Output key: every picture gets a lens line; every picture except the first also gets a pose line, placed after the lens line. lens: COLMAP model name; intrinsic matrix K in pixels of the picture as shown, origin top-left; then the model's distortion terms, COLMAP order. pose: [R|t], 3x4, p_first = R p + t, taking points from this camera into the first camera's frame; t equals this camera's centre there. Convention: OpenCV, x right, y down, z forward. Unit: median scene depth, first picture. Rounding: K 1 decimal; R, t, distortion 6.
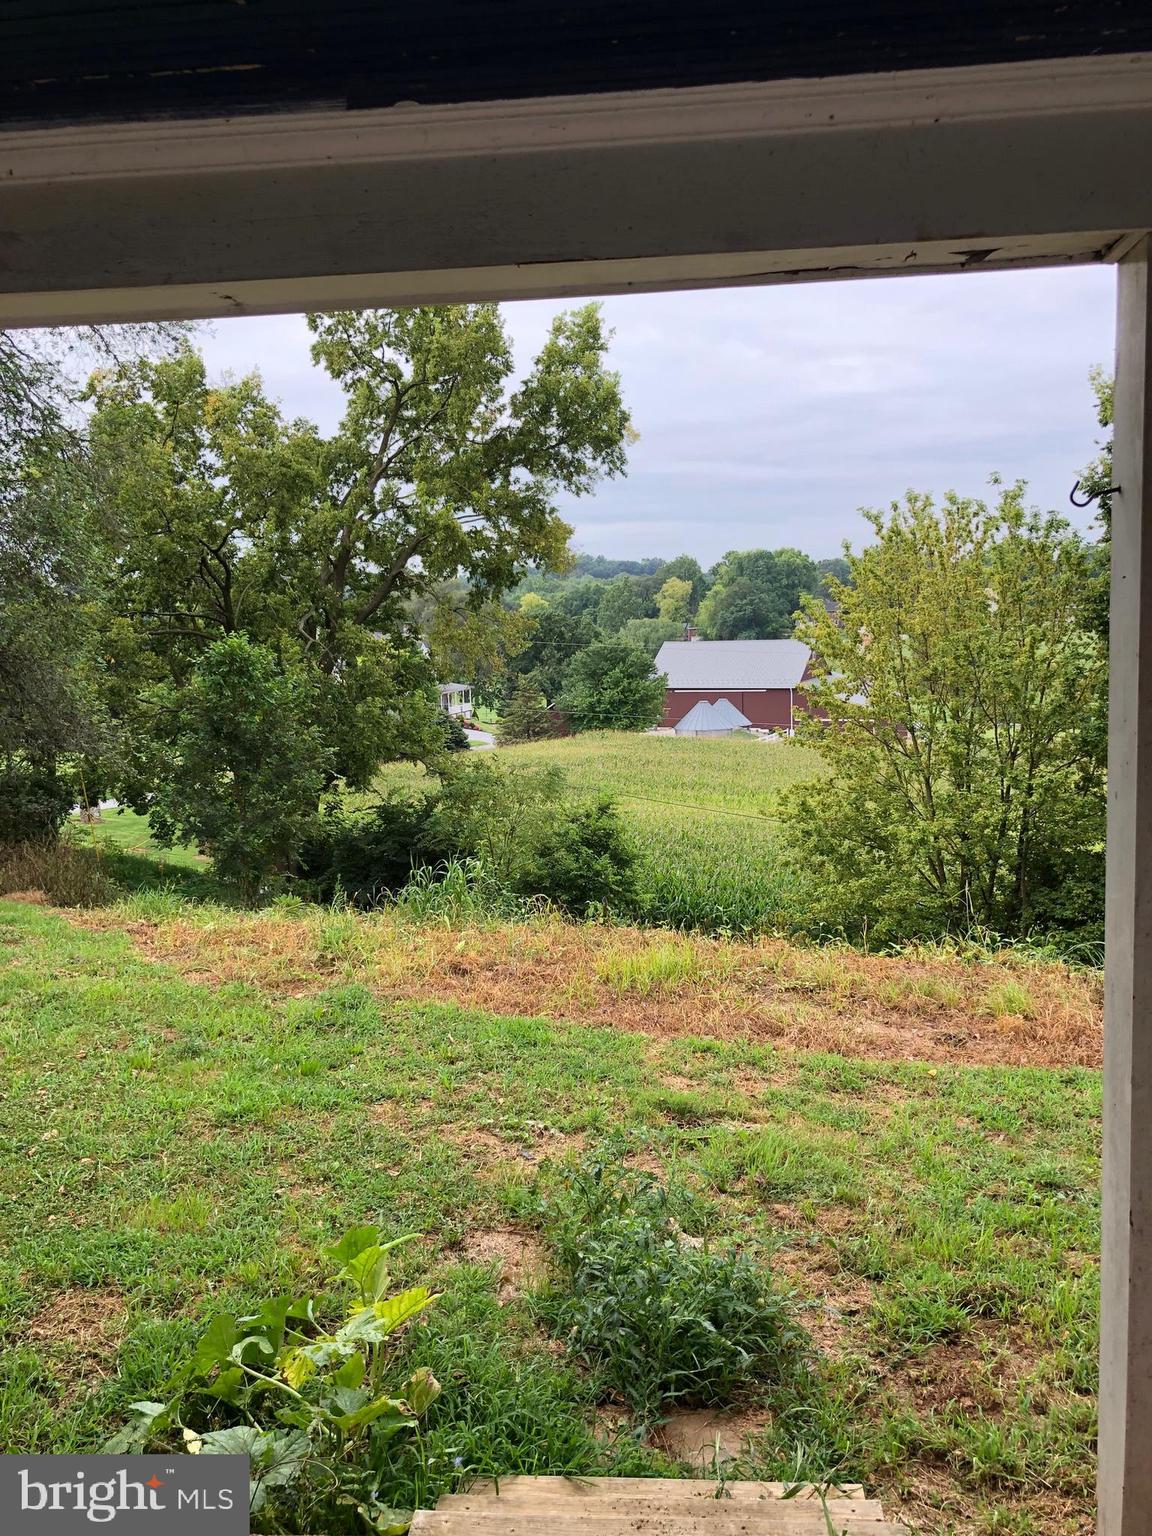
lens RADIAL K [[1264.0, 0, 573.2], [0, 1264.0, 777.5], [0, 0, 1]] dist [-0.012099, -0.014536]
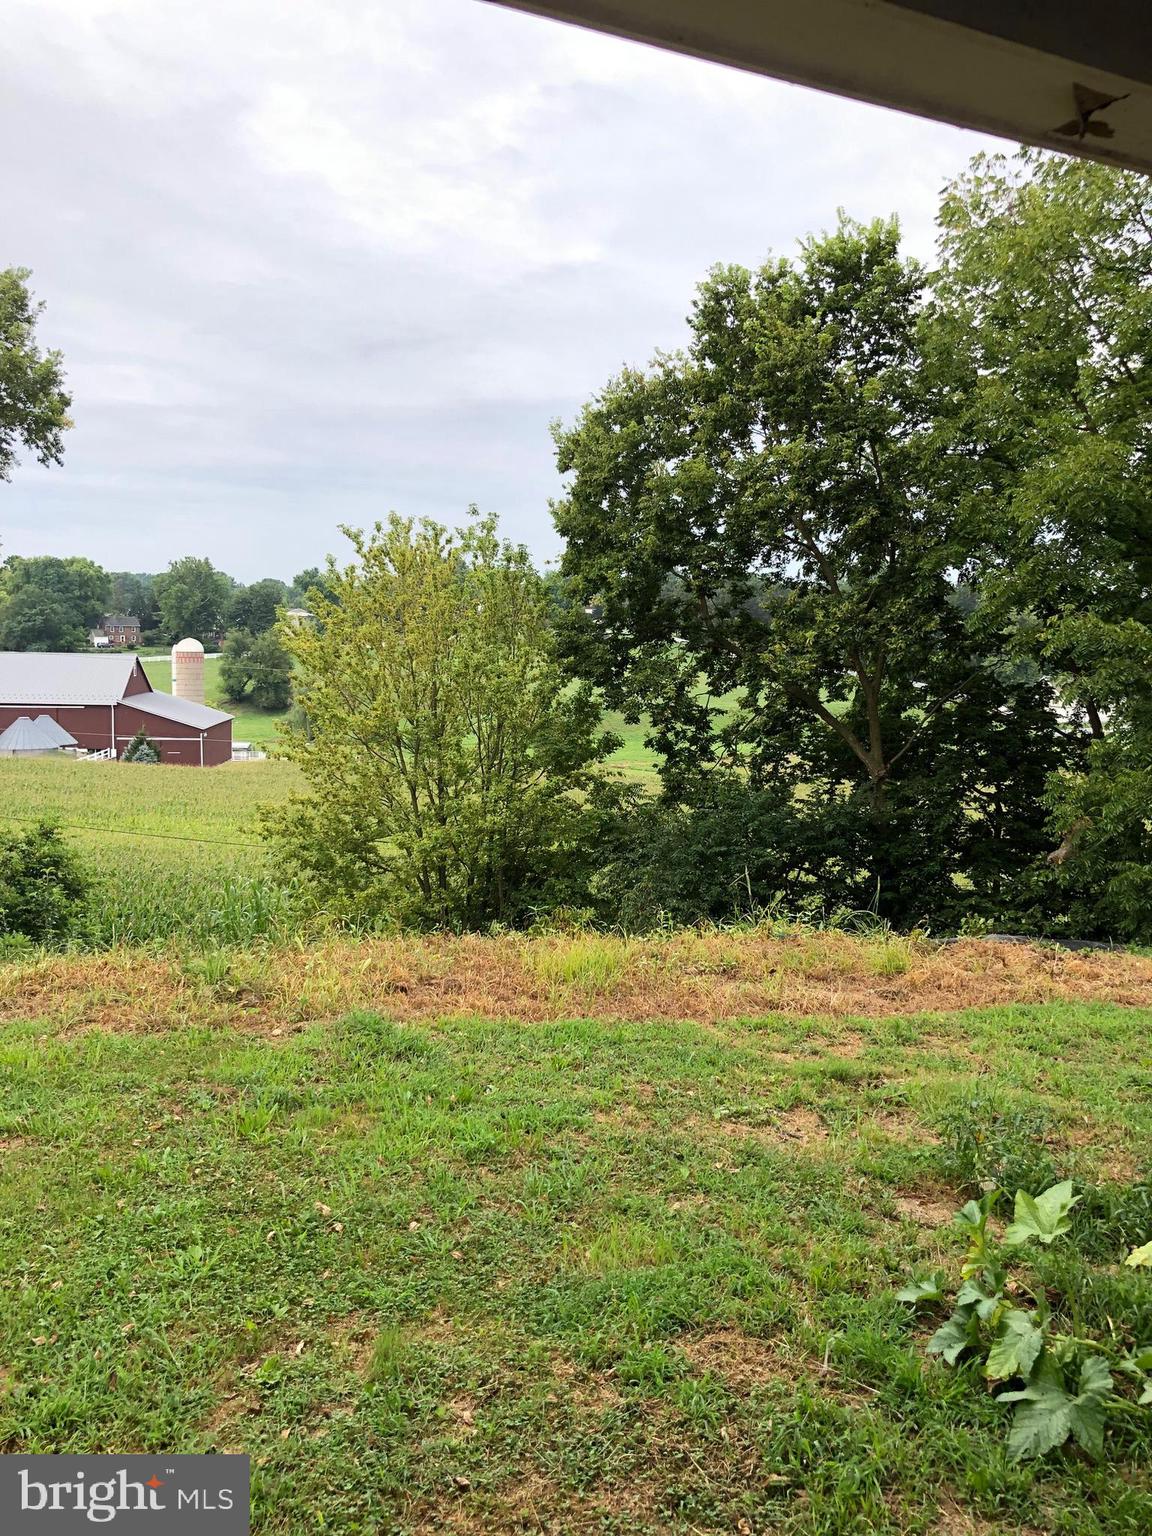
lens RADIAL K [[1264.0, 0, 573.6], [0, 1264.0, 757.7], [0, 0, 1]] dist [-0.012099, -0.014536]
pose [[0.836970, -0.005087, 0.547226, -0.149505], [0.022574, 0.999427, -0.025236, 0.002092], [-0.546784, 0.033475, 0.836604, 0.050949]]
